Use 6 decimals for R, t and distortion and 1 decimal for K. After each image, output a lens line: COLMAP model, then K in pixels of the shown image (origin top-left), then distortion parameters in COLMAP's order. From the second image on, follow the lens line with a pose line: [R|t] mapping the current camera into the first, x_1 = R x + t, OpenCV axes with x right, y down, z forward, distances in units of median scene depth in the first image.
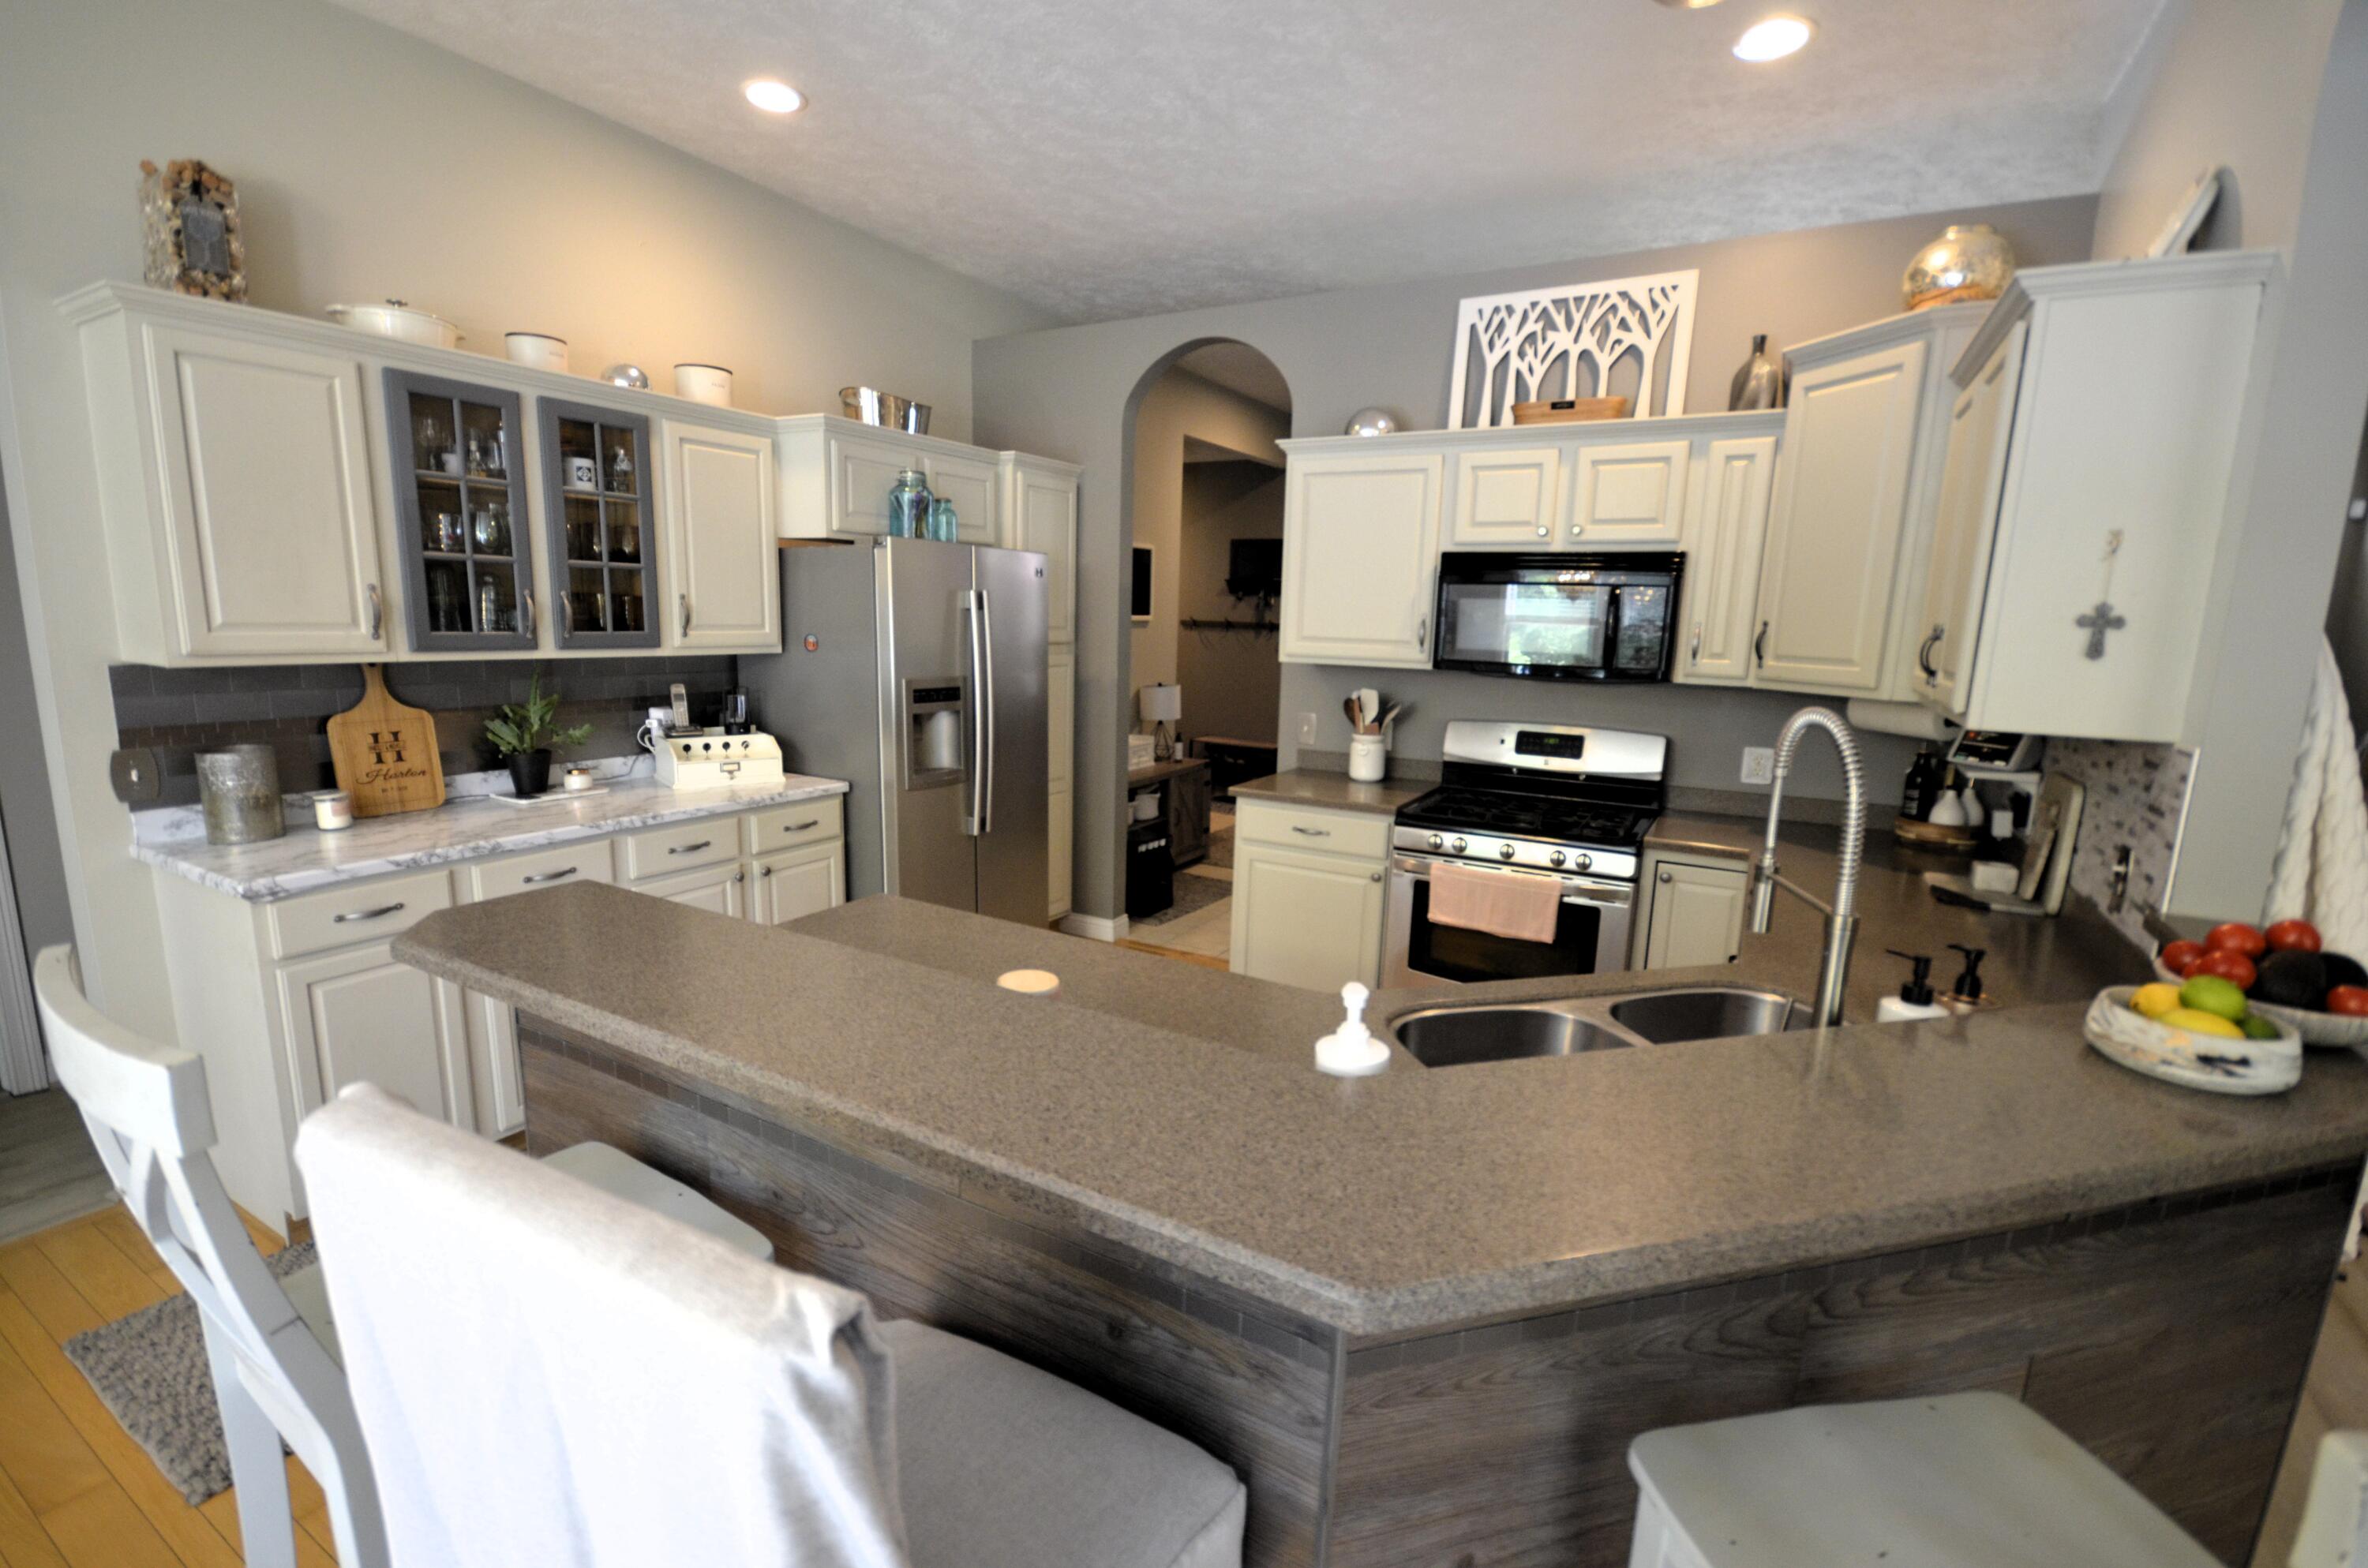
lens RADIAL K [[1039.2, 0, 1176.0], [0, 1039.2, 793.9], [0, 0, 1]] dist [0.003724, 0.000066]
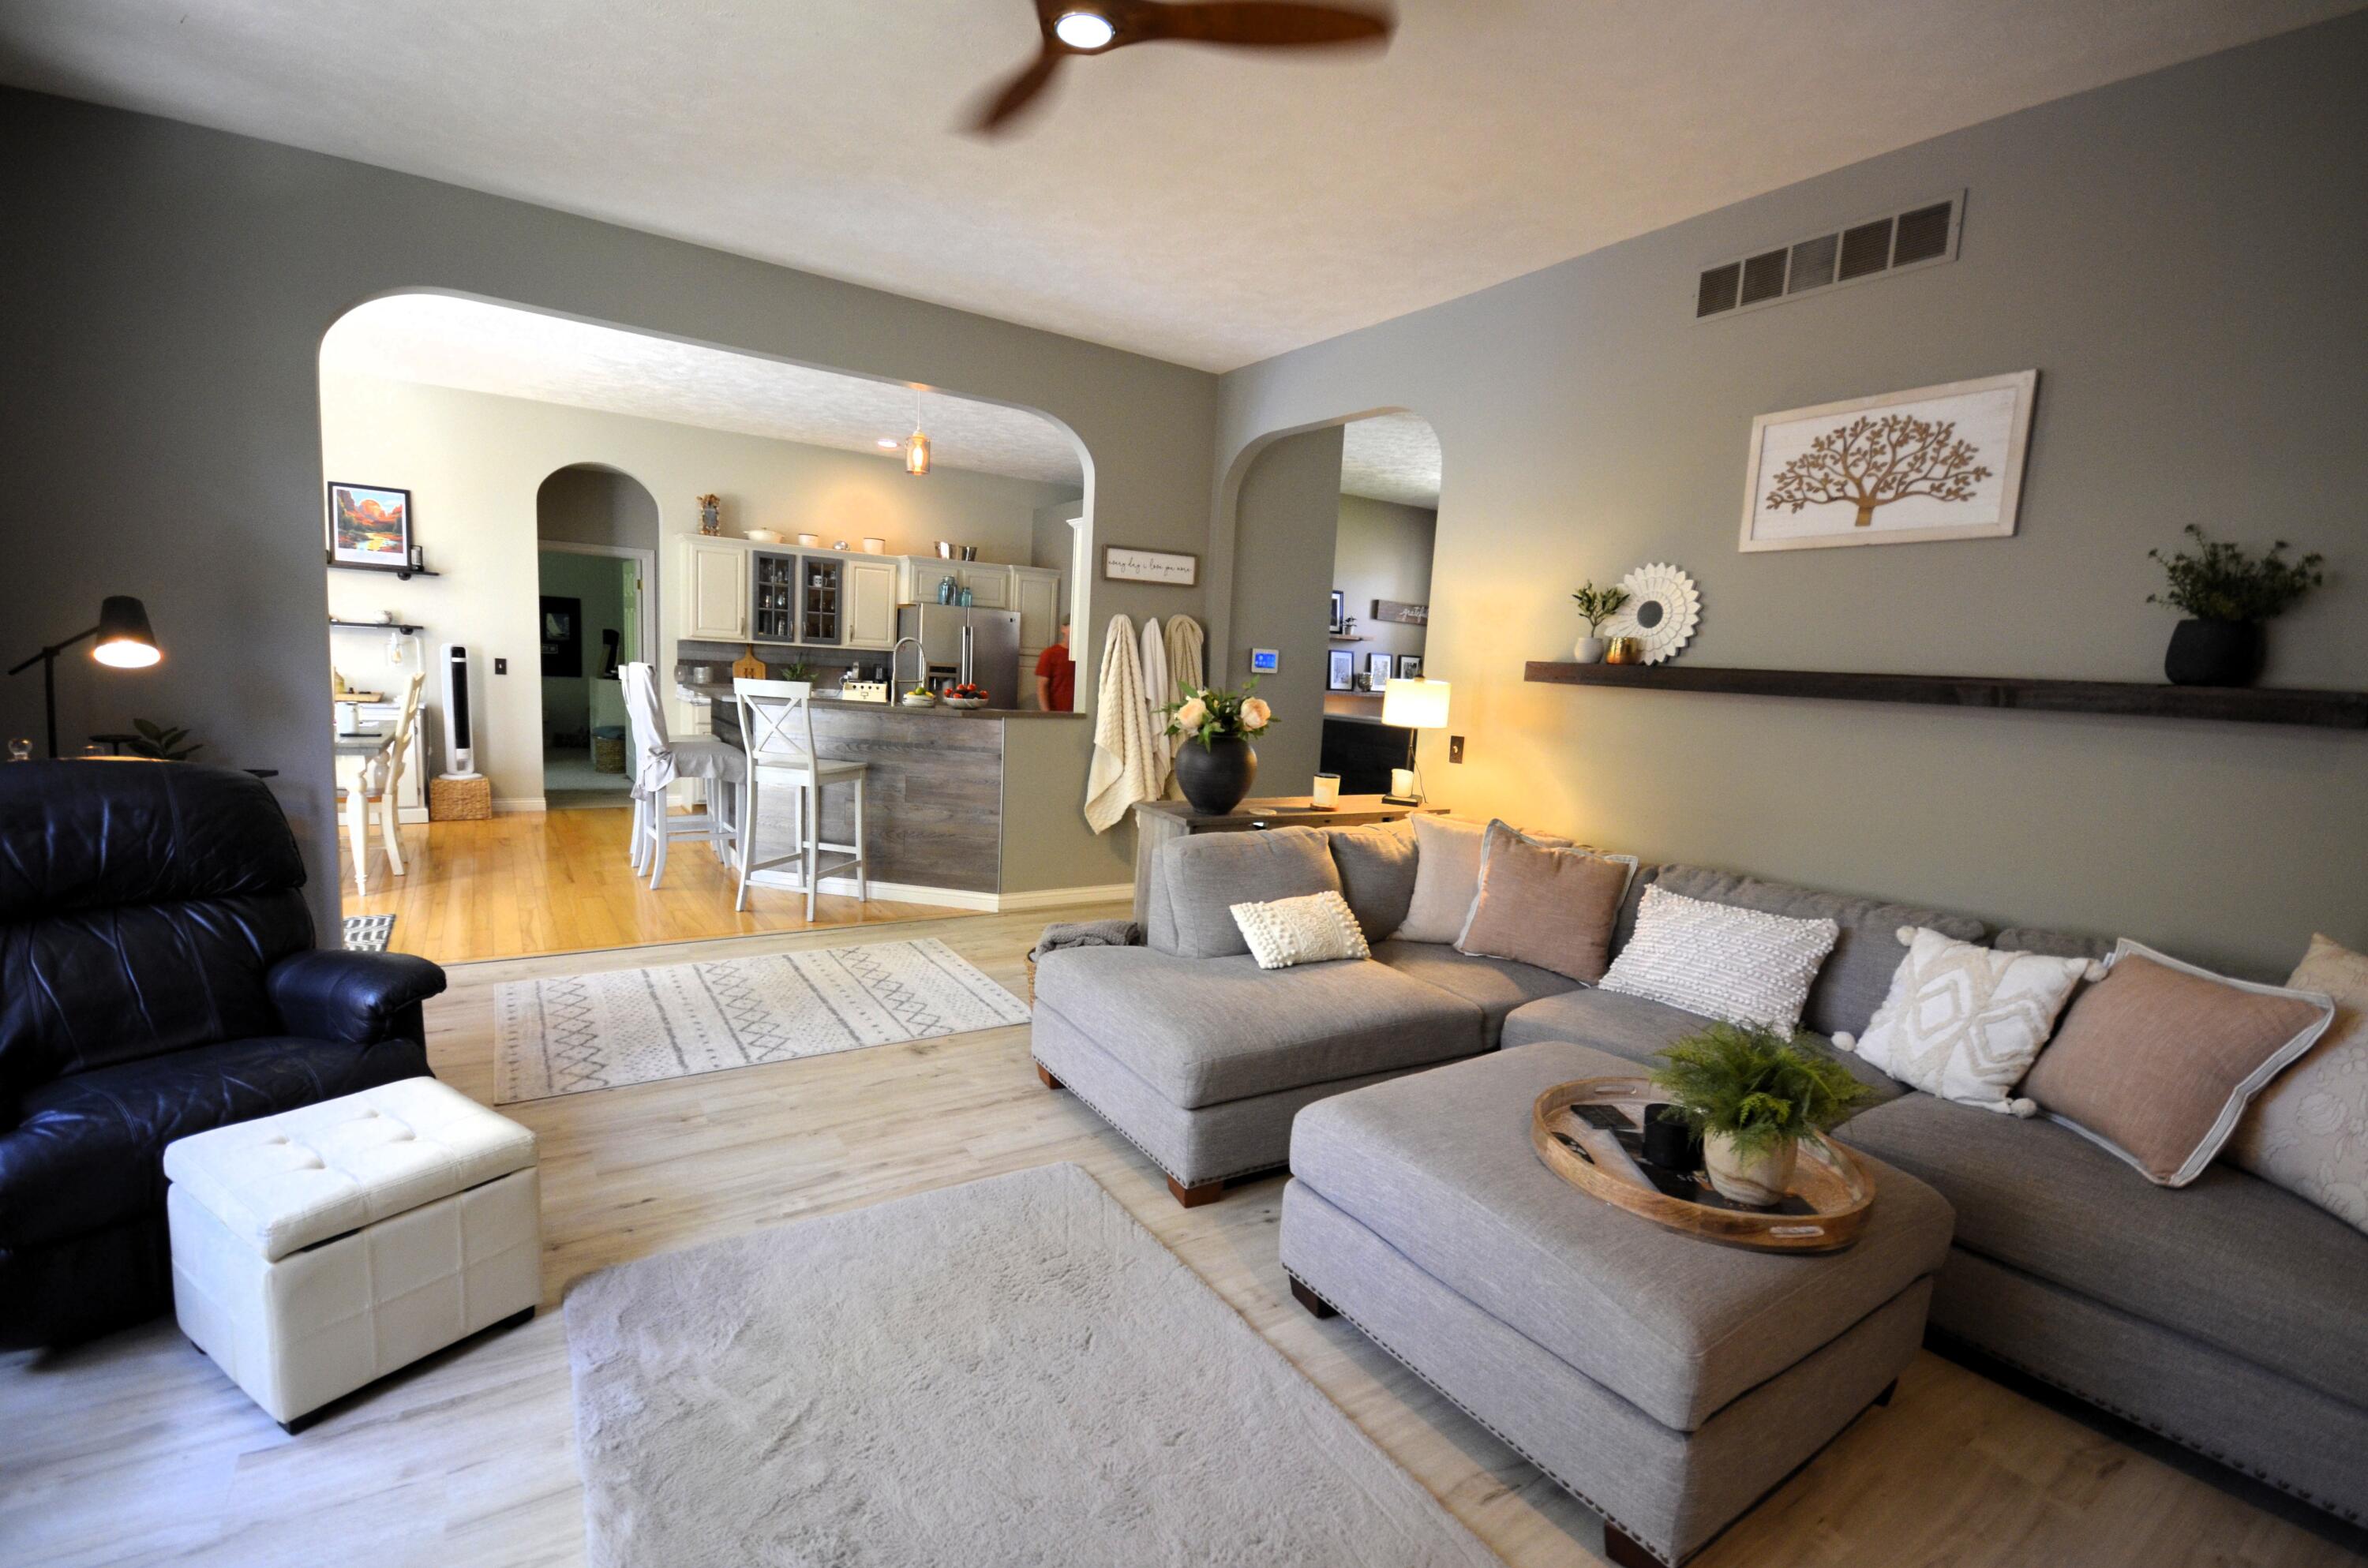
lens RADIAL K [[1039.2, 0, 1192.8], [0, 1039.2, 776.0], [0, 0, 1]] dist [0.003724, 0.000066]
pose [[0.900731, 0.079479, -0.427044, 1.353166], [-0.112591, 0.992237, -0.052811, 0.210090], [0.419531, 0.095650, 0.902687, -0.899565]]
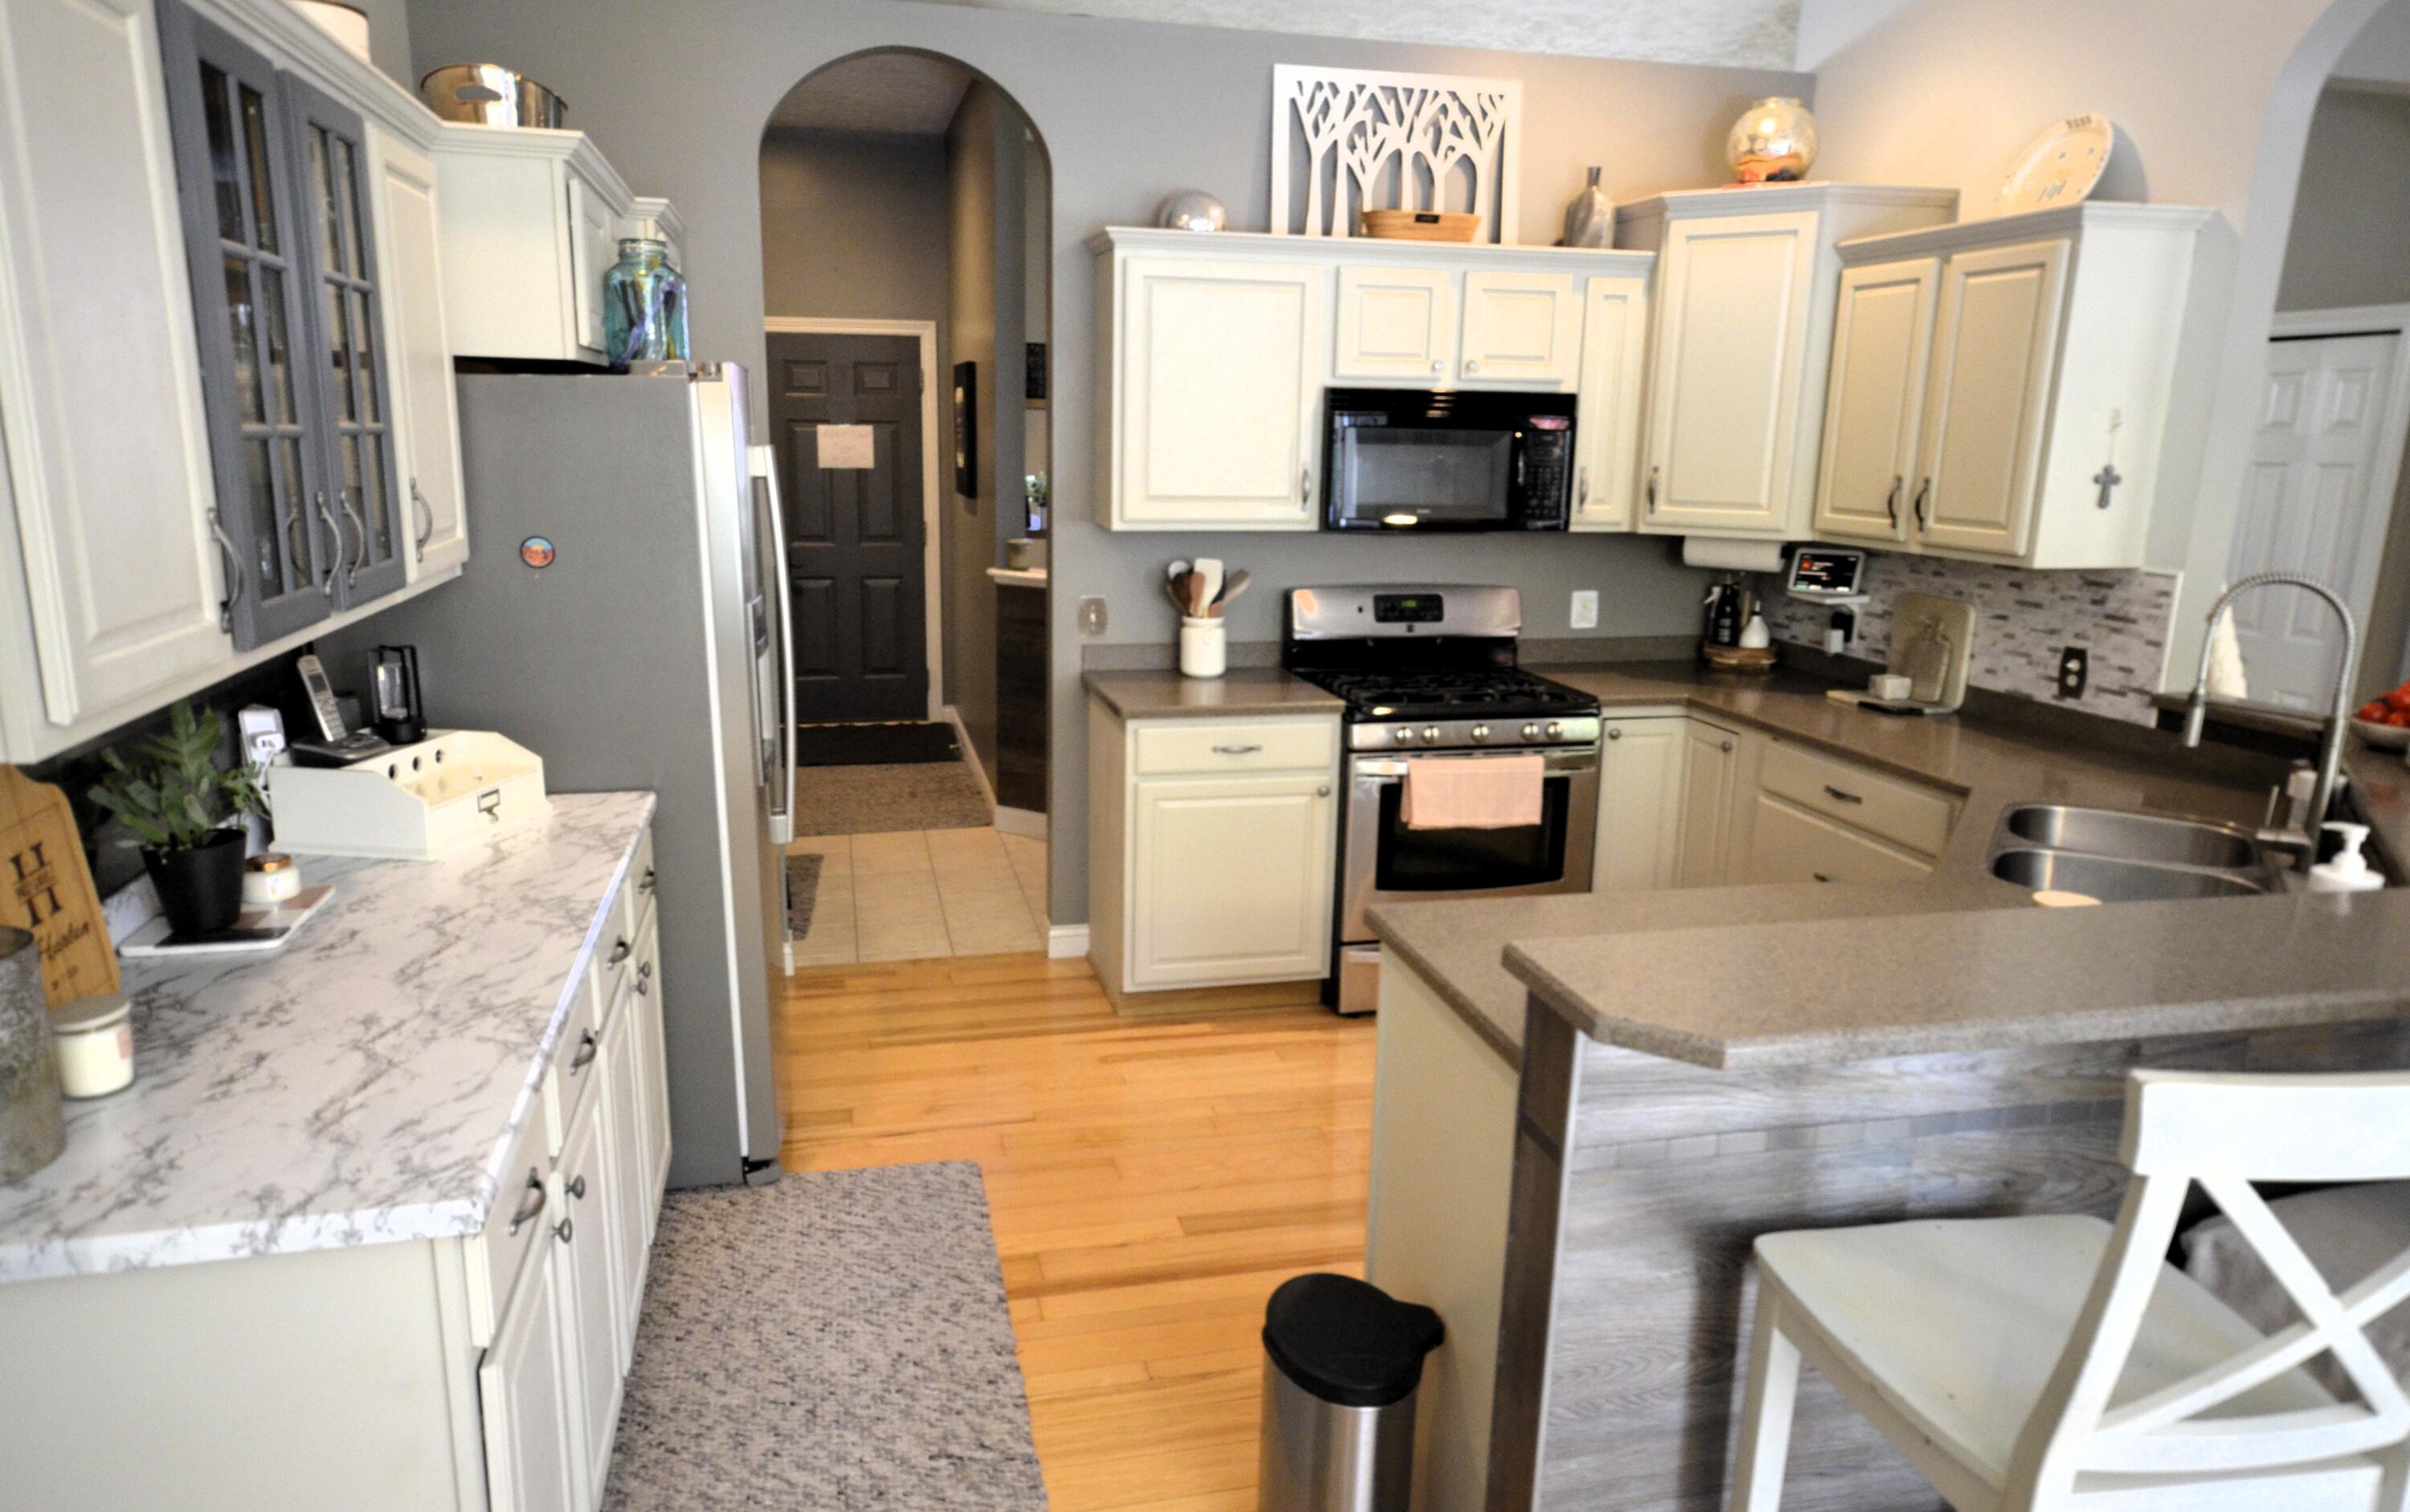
lens RADIAL K [[1521.2, 0, 1195.7], [0, 1521.2, 765.1], [0, 0, 1]] dist [0.009505, 0.001474]
pose [[0.725160, -0.165339, 0.668435, -0.687494], [0.121725, 0.986237, 0.111893, -0.087745], [-0.677736, 0.000225, 0.735305, 0.191709]]
